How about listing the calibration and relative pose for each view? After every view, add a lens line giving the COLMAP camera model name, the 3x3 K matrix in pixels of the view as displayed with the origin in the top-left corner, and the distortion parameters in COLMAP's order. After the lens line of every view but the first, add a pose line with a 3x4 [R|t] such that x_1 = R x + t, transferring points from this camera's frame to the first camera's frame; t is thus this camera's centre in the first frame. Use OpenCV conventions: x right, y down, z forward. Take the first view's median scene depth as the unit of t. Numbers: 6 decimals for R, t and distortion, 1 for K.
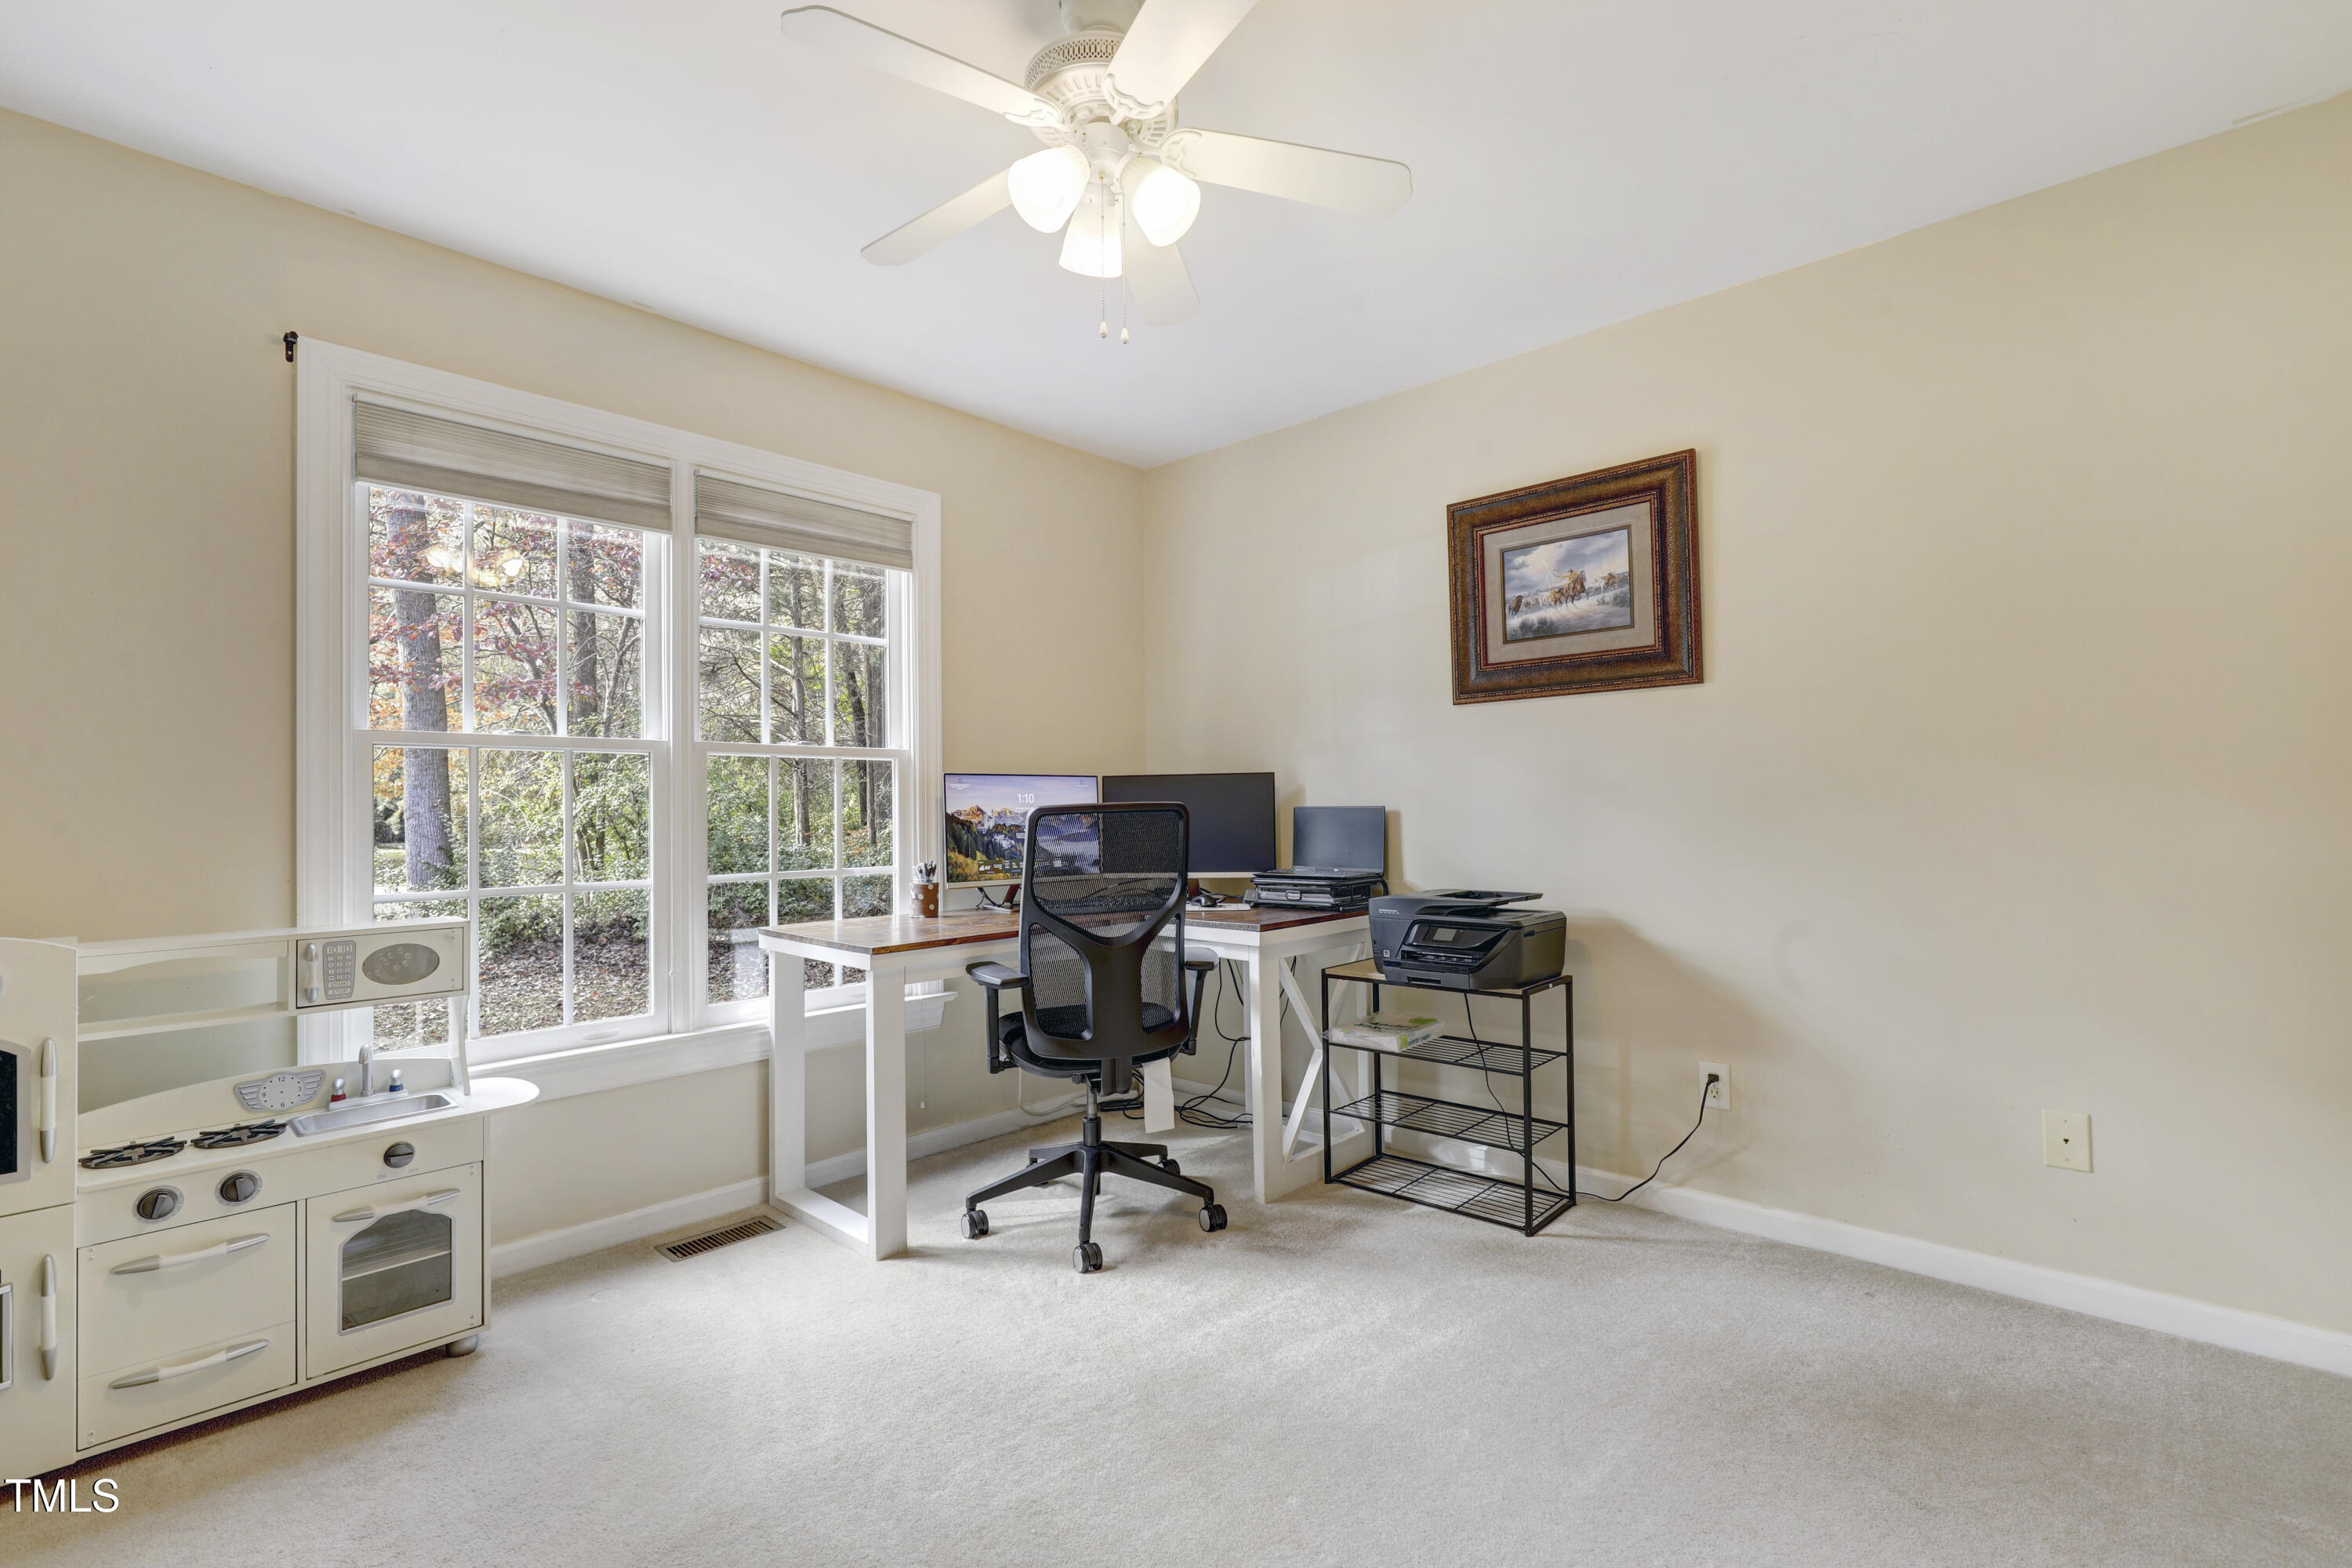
lens RADIAL K [[1062.8, 0, 1197.0], [0, 1062.8, 792.0], [0, 0, 1]] dist [-0.000178, 0.000036]
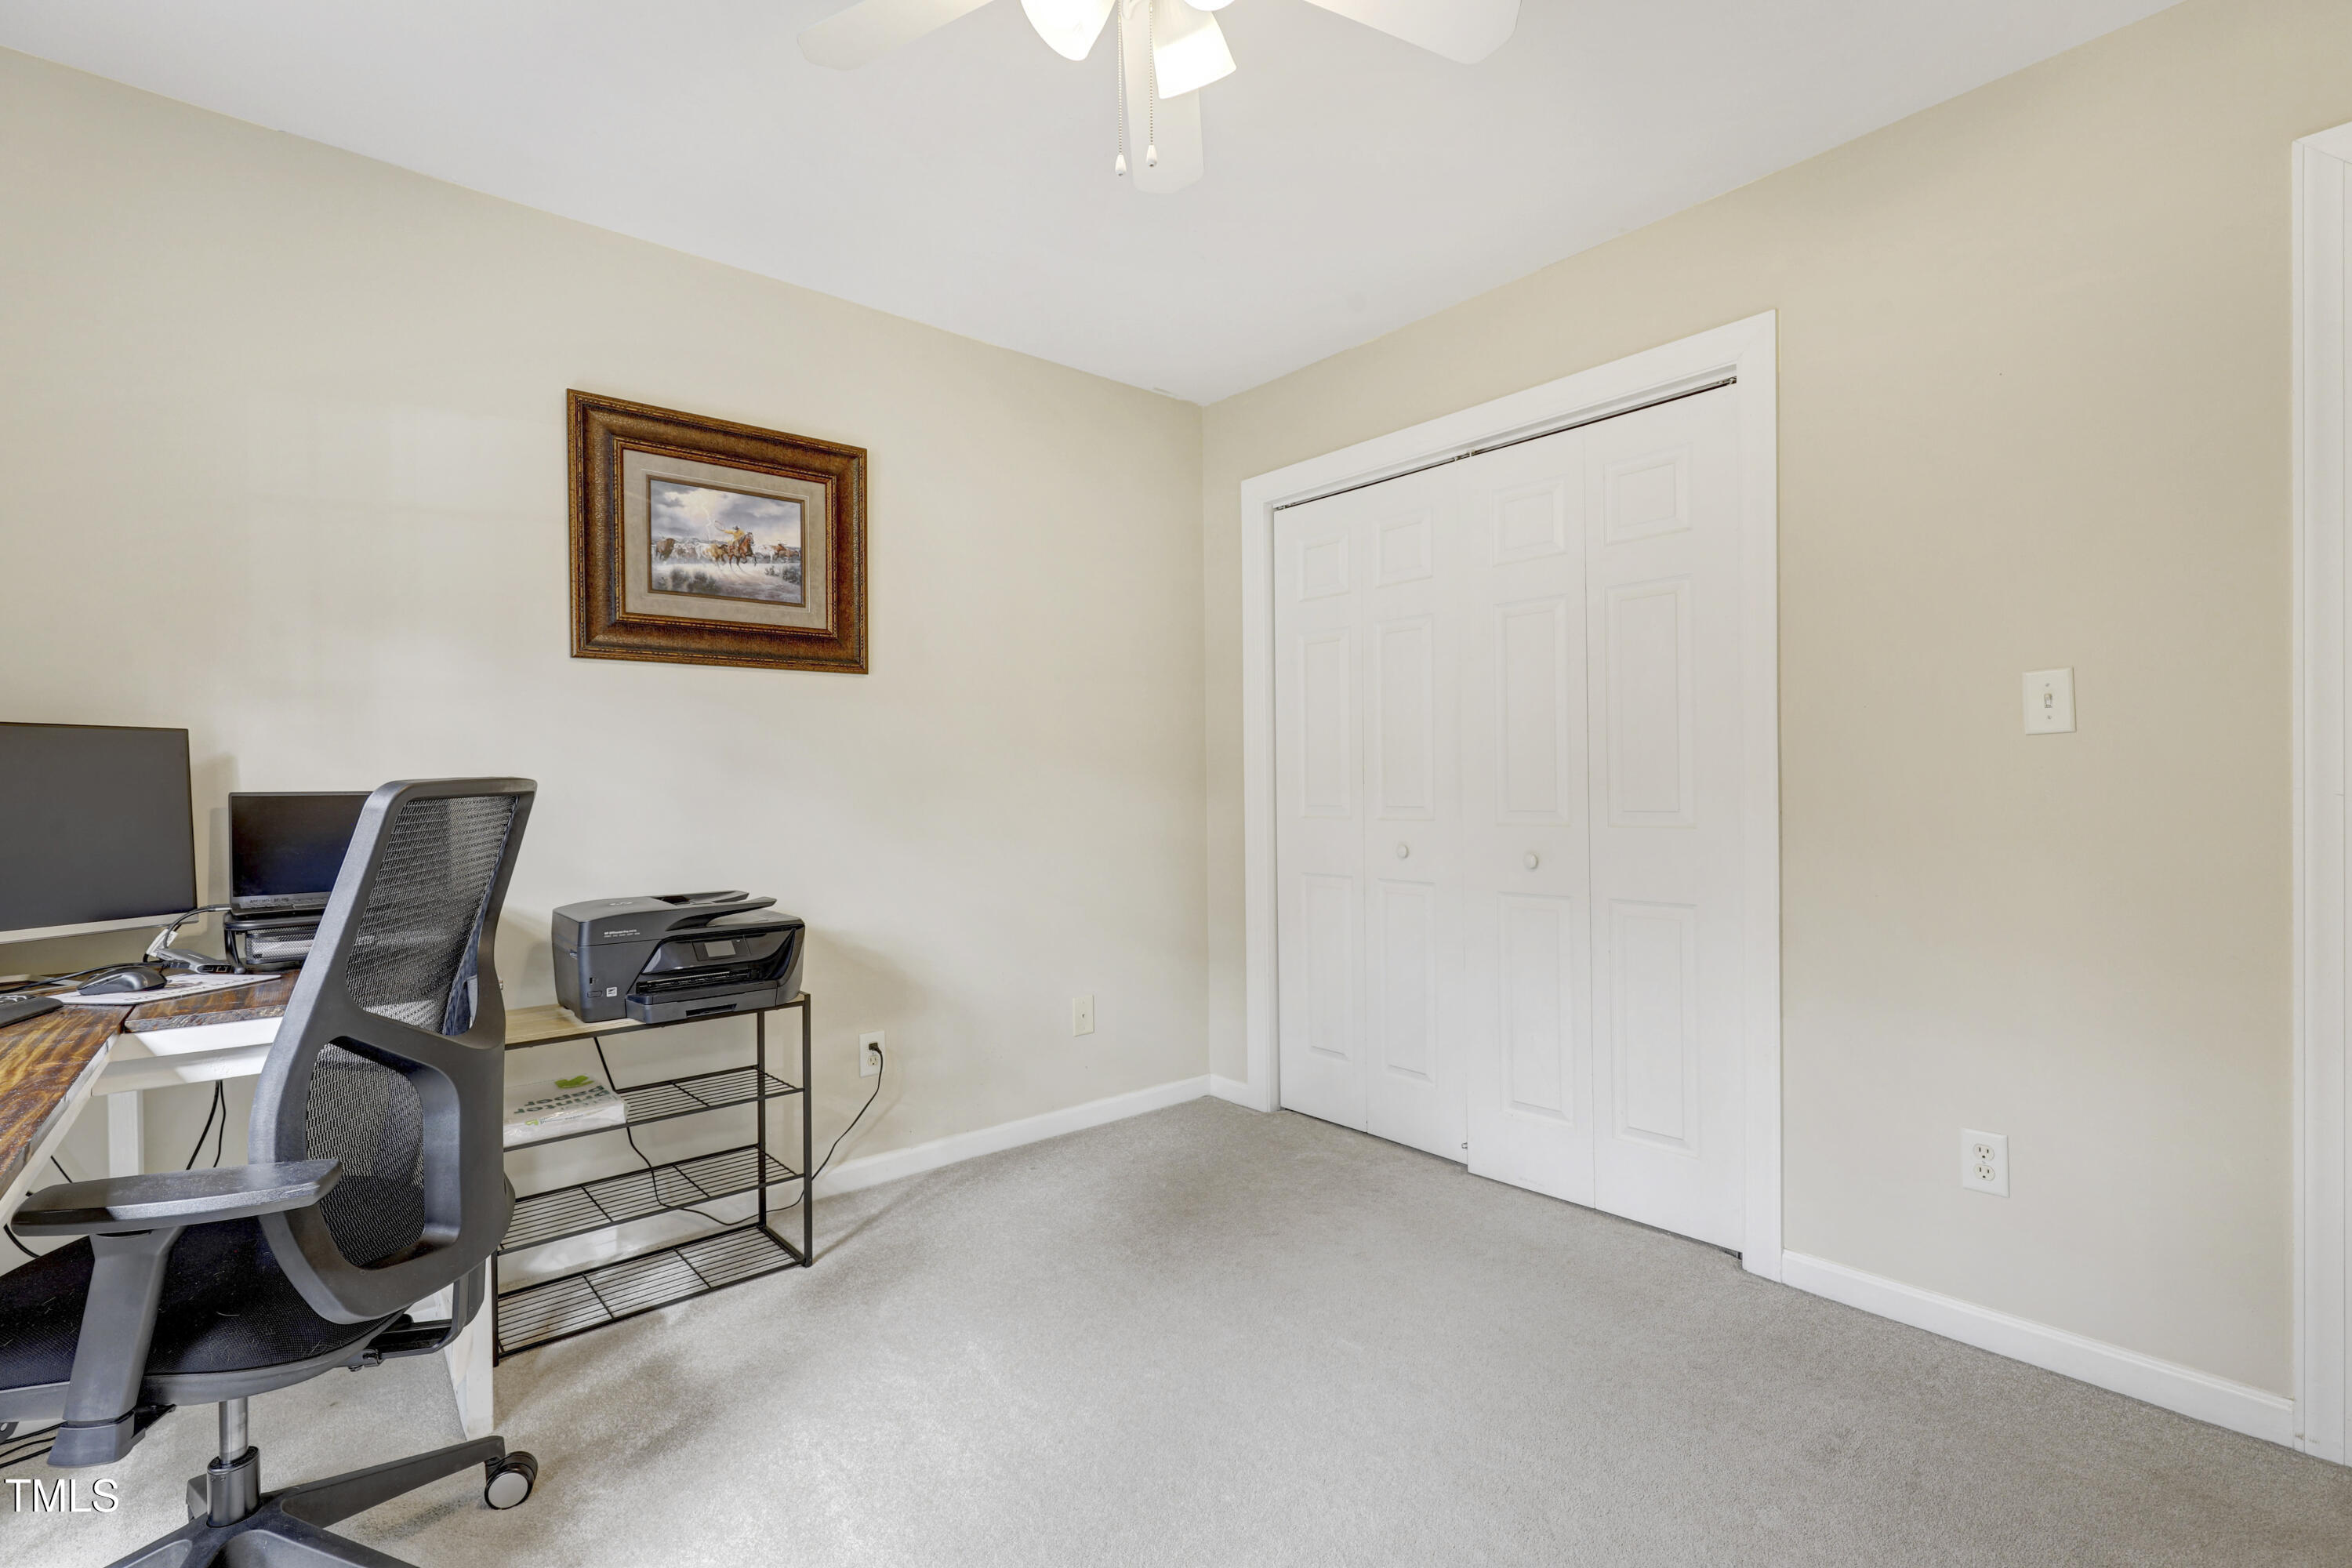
lens RADIAL K [[1062.8, 0, 1197.0], [0, 1062.8, 792.0], [0, 0, 1]] dist [-0.000178, 0.000036]
pose [[0.120026, 0.004702, 0.992760, -0.501298], [-0.006211, 0.999973, -0.003985, 0.015480], [-0.992751, -0.005688, 0.120052, 0.519359]]
